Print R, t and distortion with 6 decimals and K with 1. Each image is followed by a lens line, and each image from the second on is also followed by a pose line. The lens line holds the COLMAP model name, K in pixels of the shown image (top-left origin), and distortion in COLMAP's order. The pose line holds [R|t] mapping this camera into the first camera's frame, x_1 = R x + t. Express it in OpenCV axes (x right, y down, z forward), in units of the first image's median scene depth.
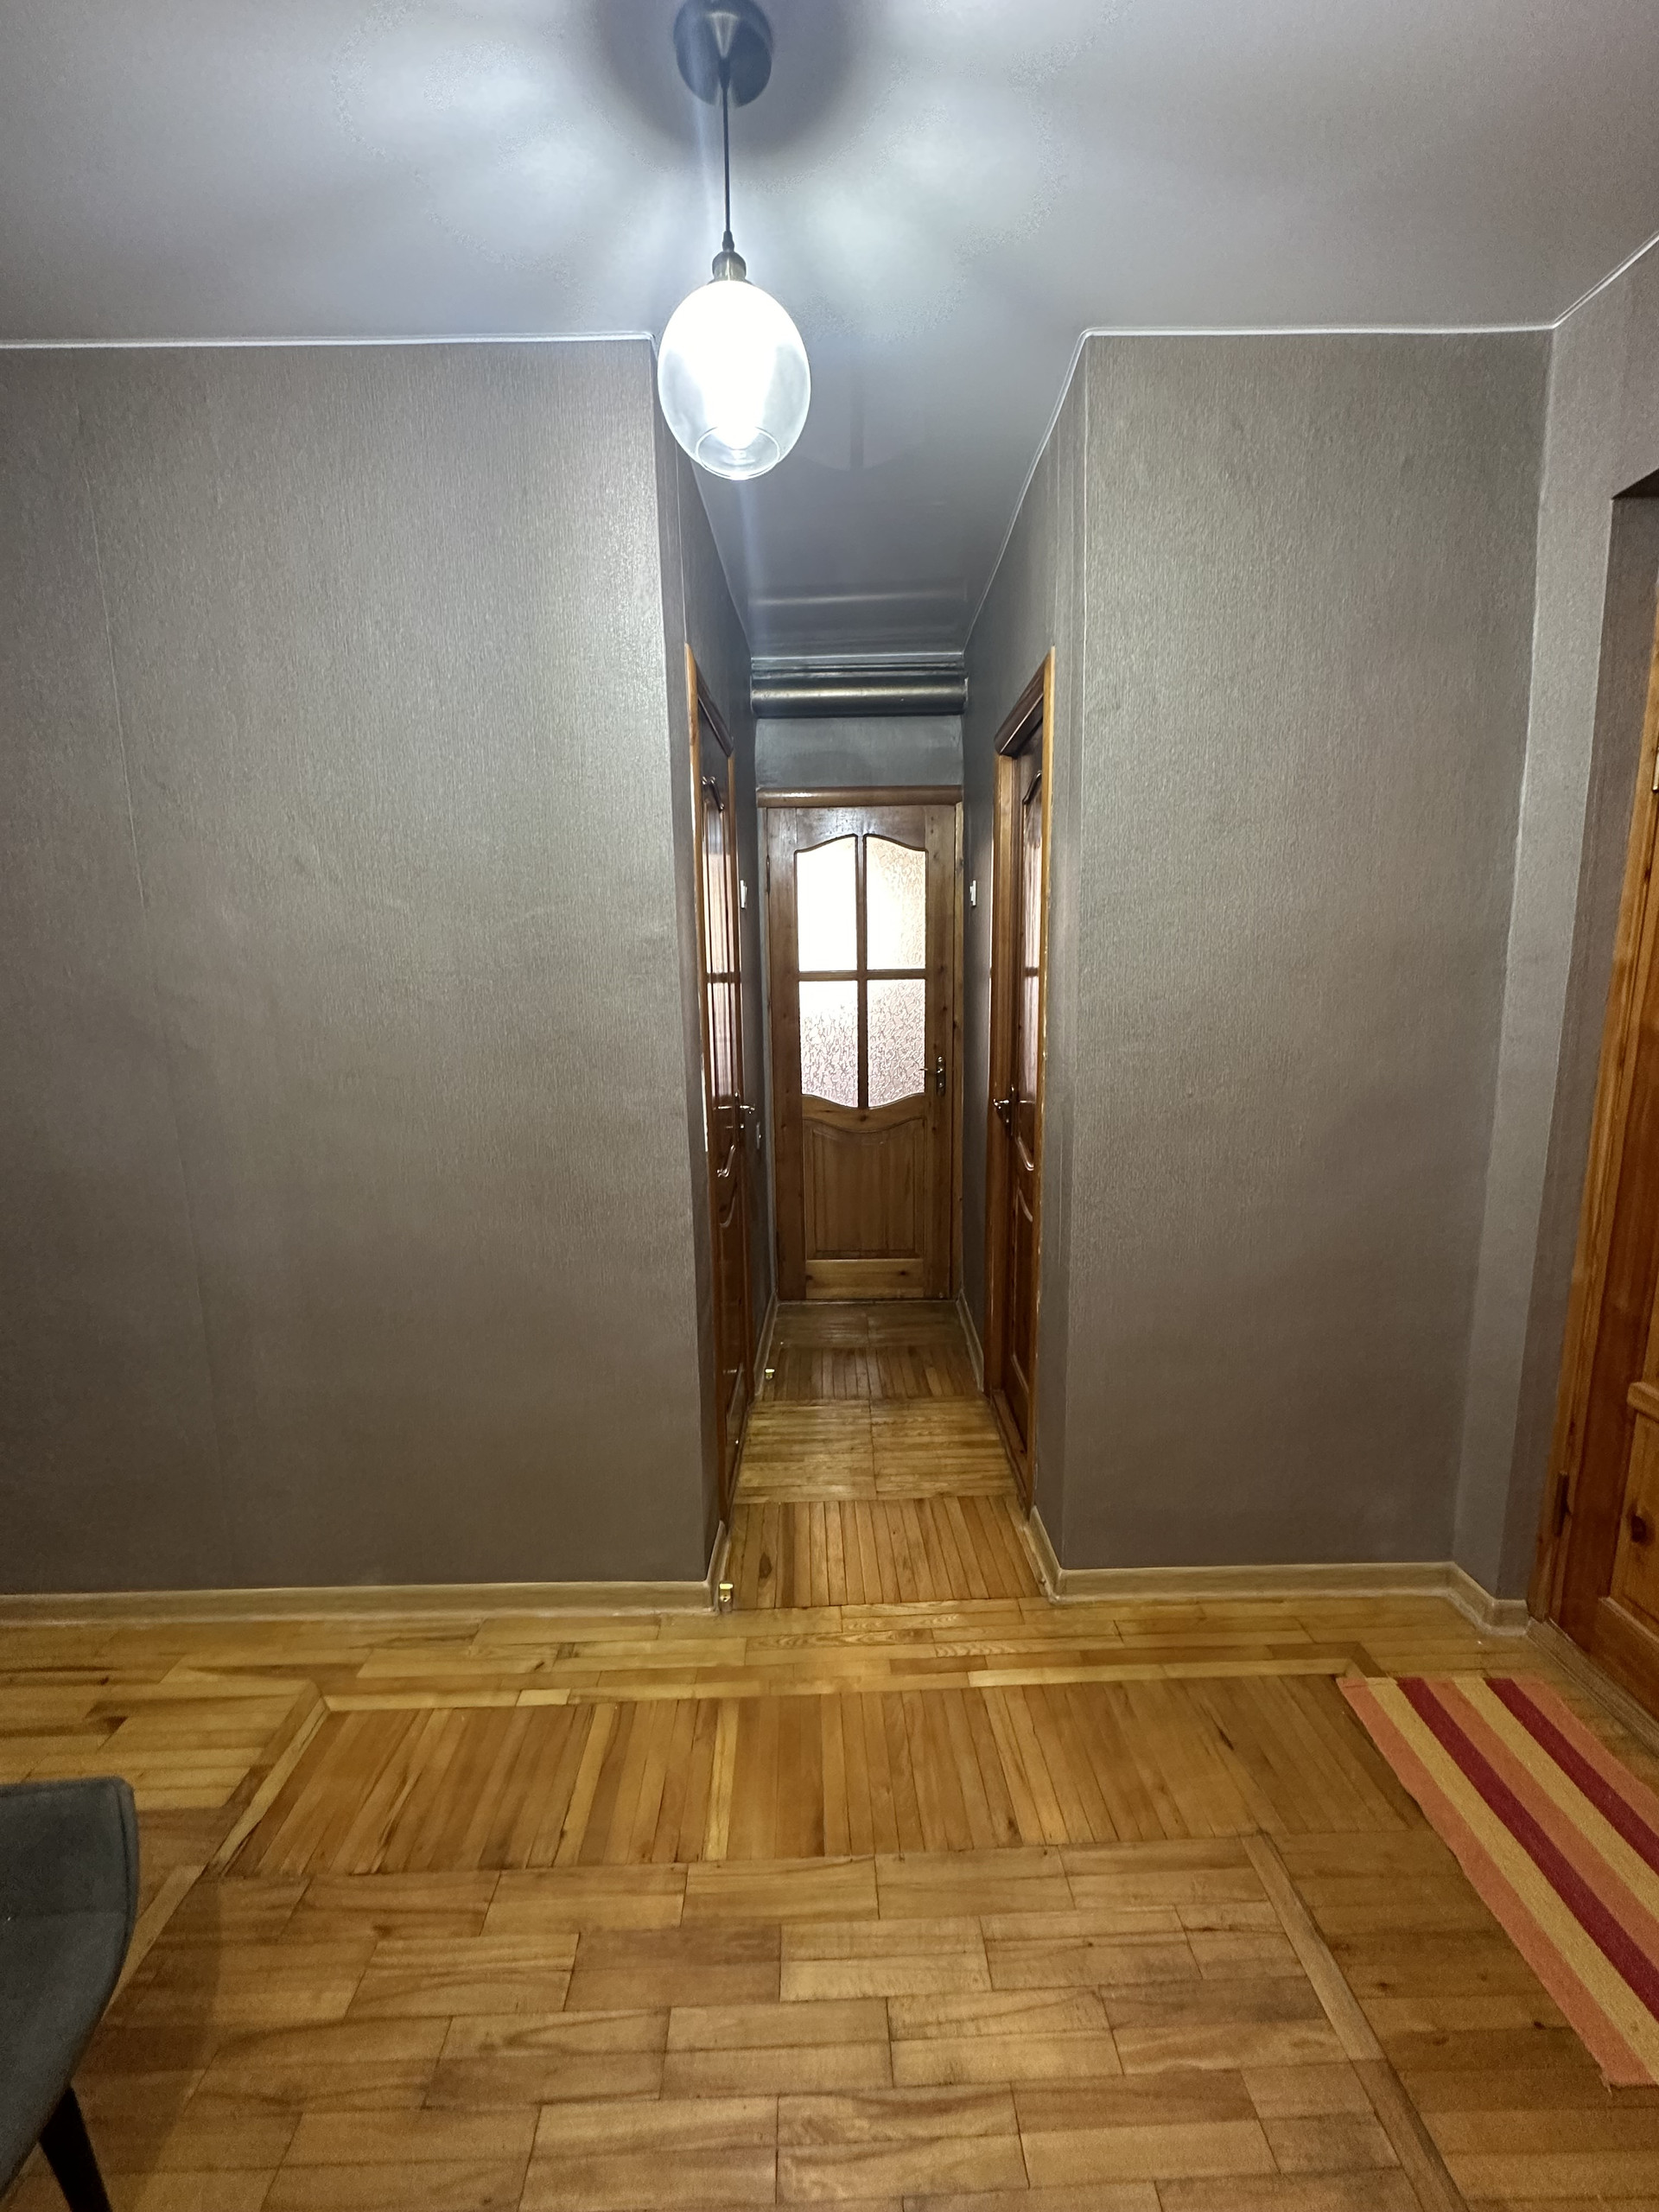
lens RADIAL K [[878.9, 0, 829.0], [0, 878.9, 1108.1], [0, 0, 1]] dist [-0.003263, 0.000914]
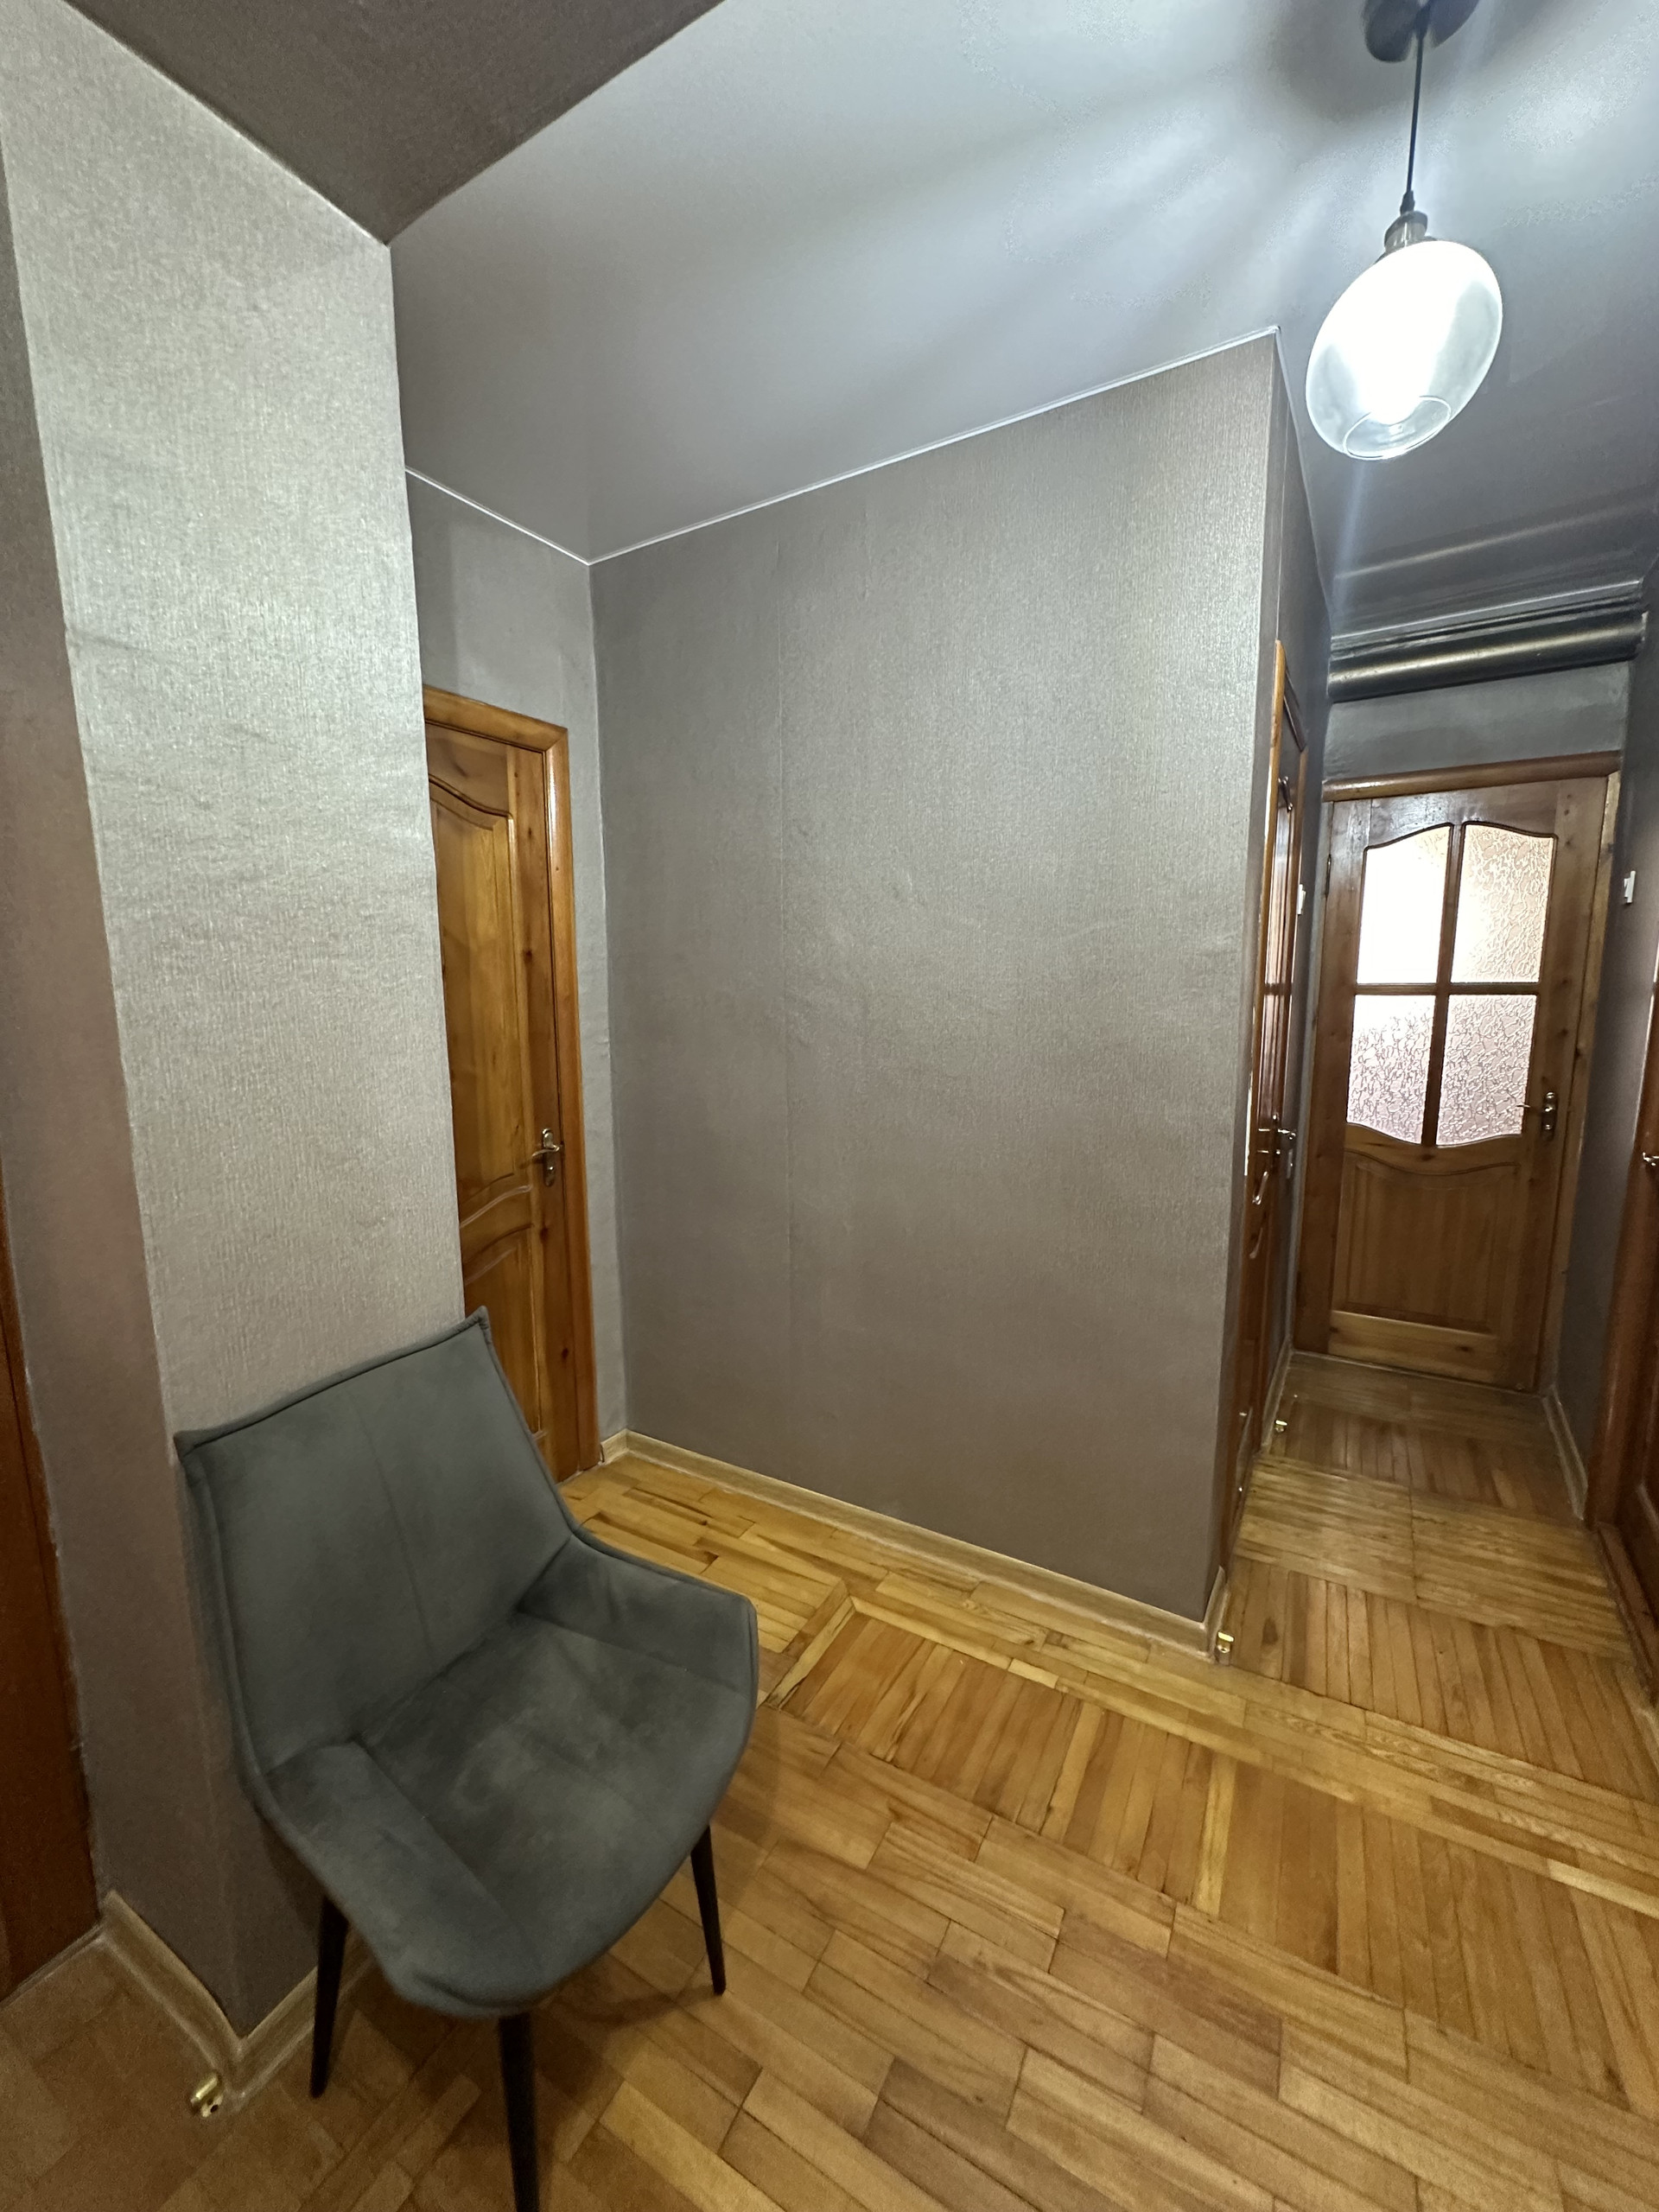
lens RADIAL K [[878.9, 0, 829.8], [0, 878.9, 1108.4], [0, 0, 1]] dist [-0.003263, 0.000914]
pose [[0.856209, 0.083609, -0.509819, -0.054285], [-0.086896, 0.996065, 0.017417, -0.000186], [0.509269, 0.029389, 0.860105, -0.049049]]
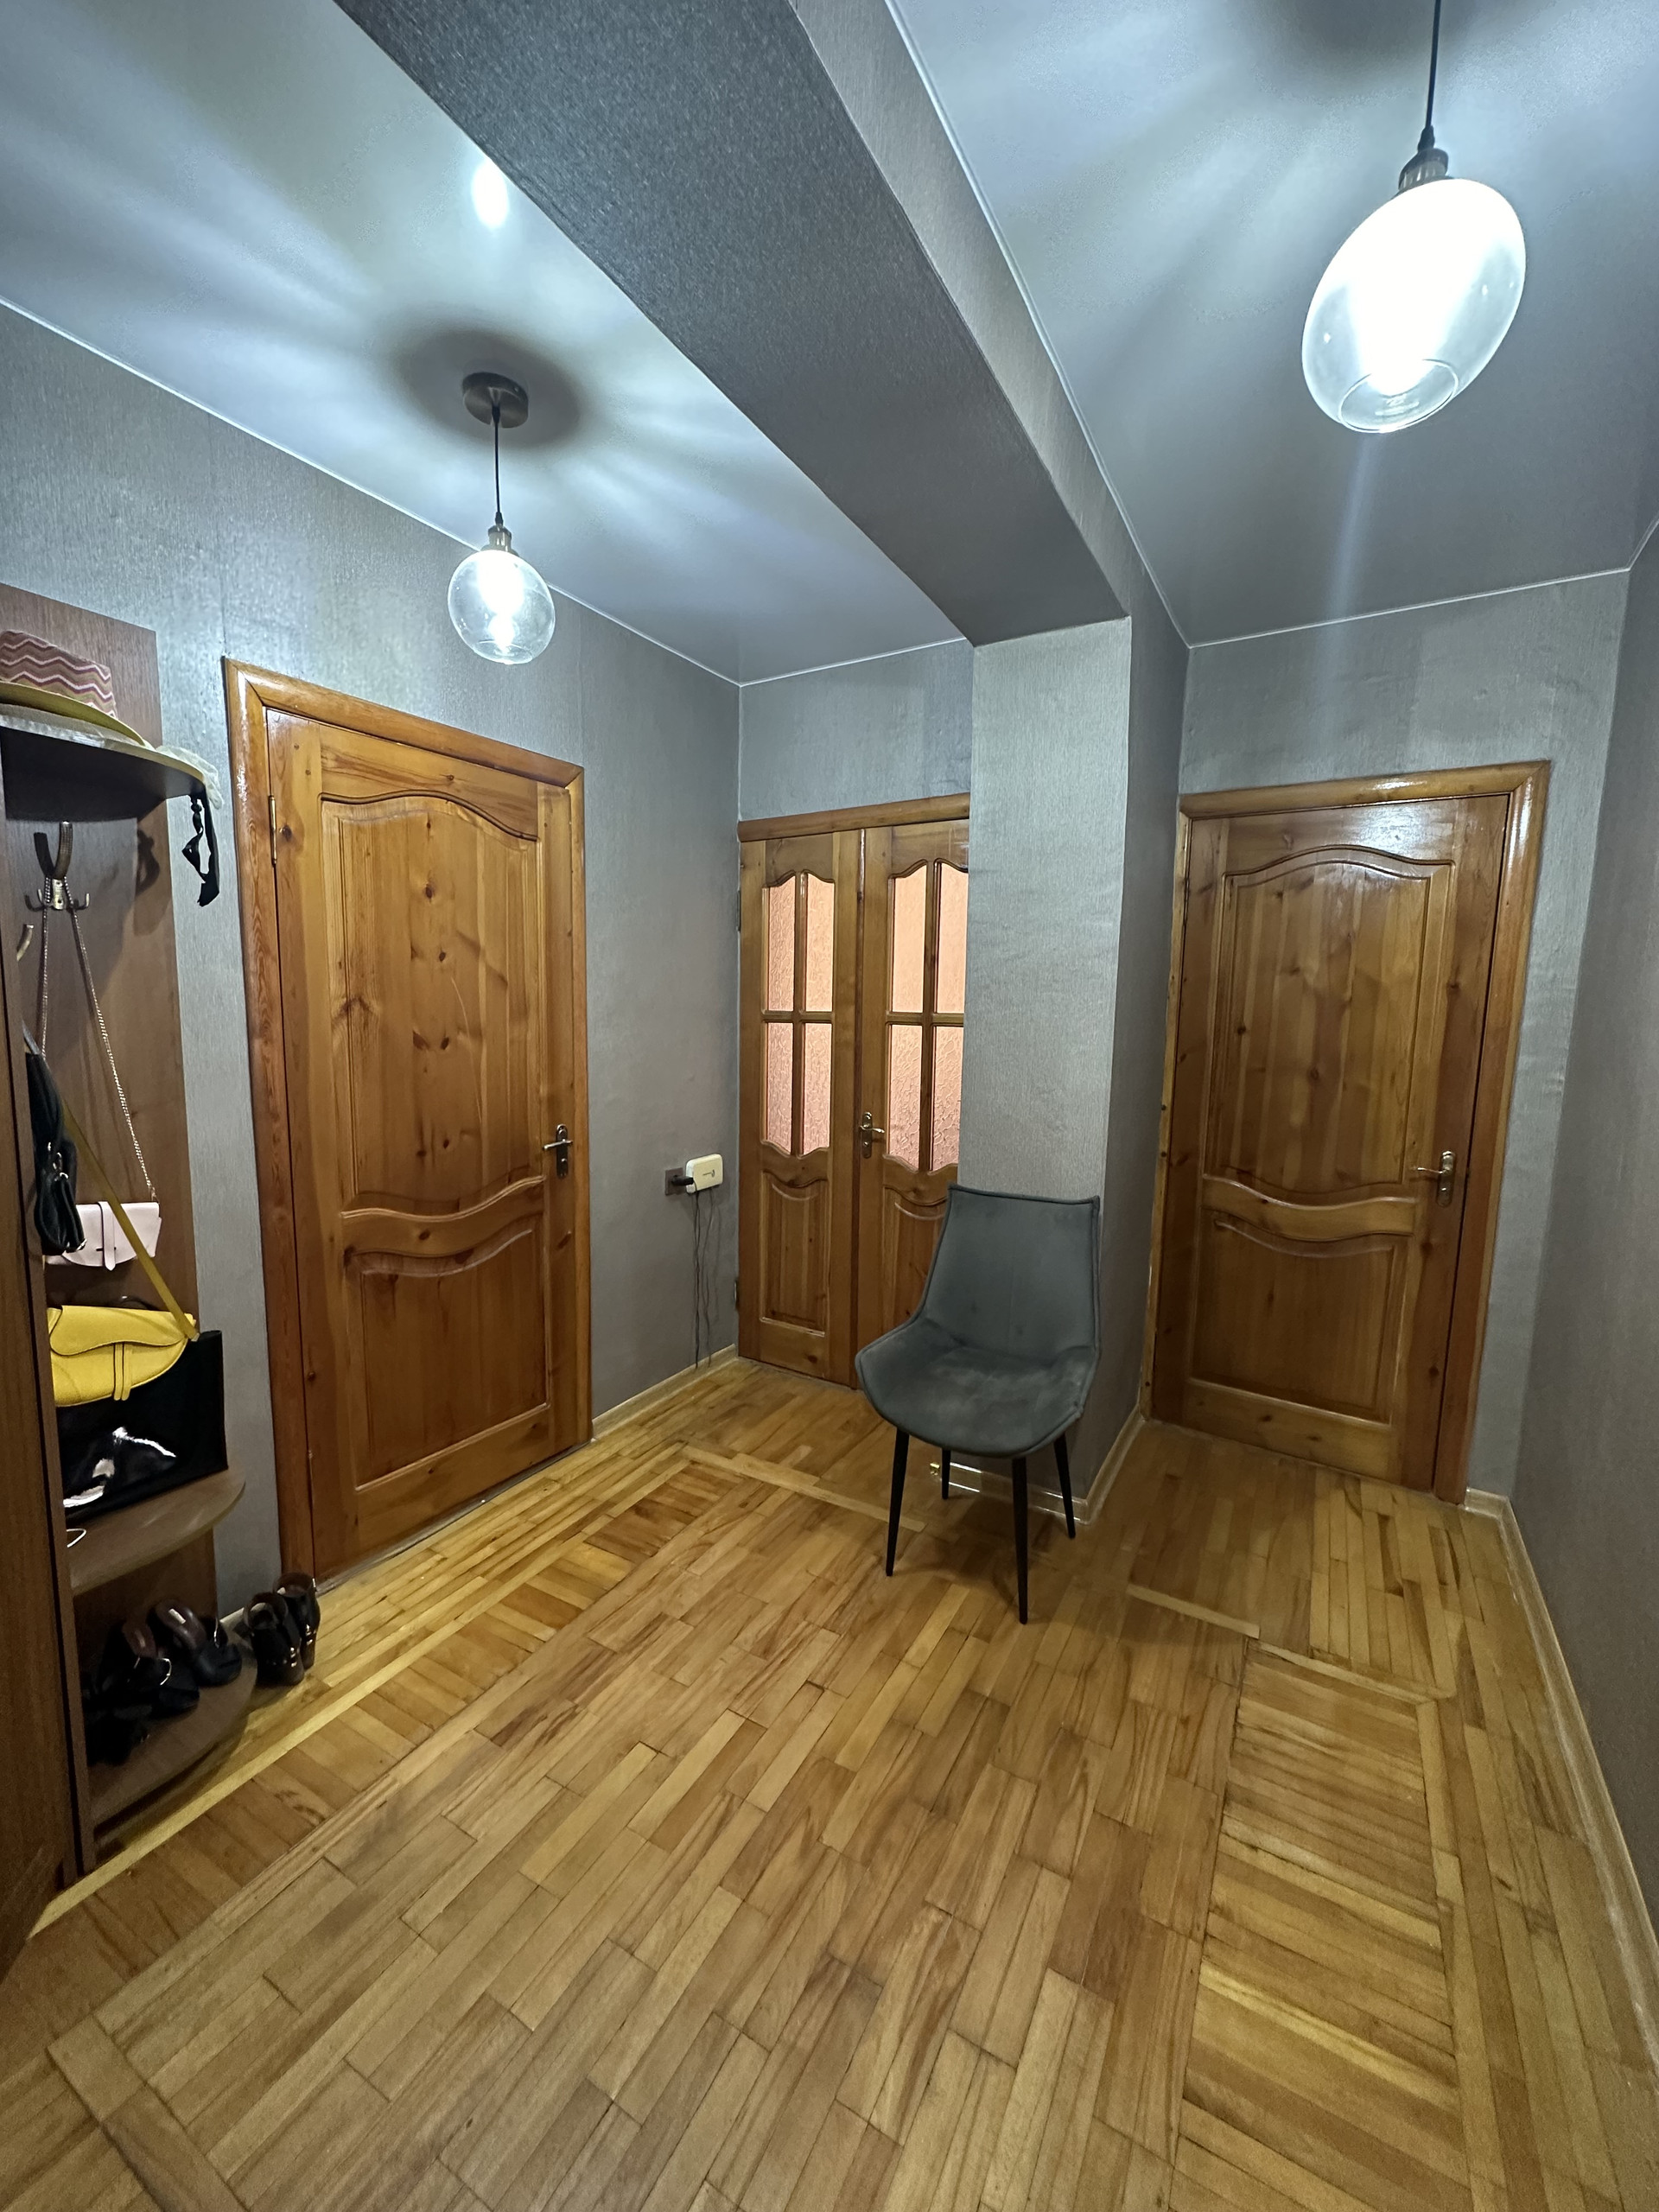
lens RADIAL K [[878.9, 0, 824.8], [0, 878.9, 1107.1], [0, 0, 1]] dist [-0.003263, 0.000914]
pose [[-0.520460, 0.107750, -0.847060, 0.618940], [-0.146886, 0.965921, 0.213121, -0.134581], [0.841157, 0.235342, -0.486897, 0.730465]]
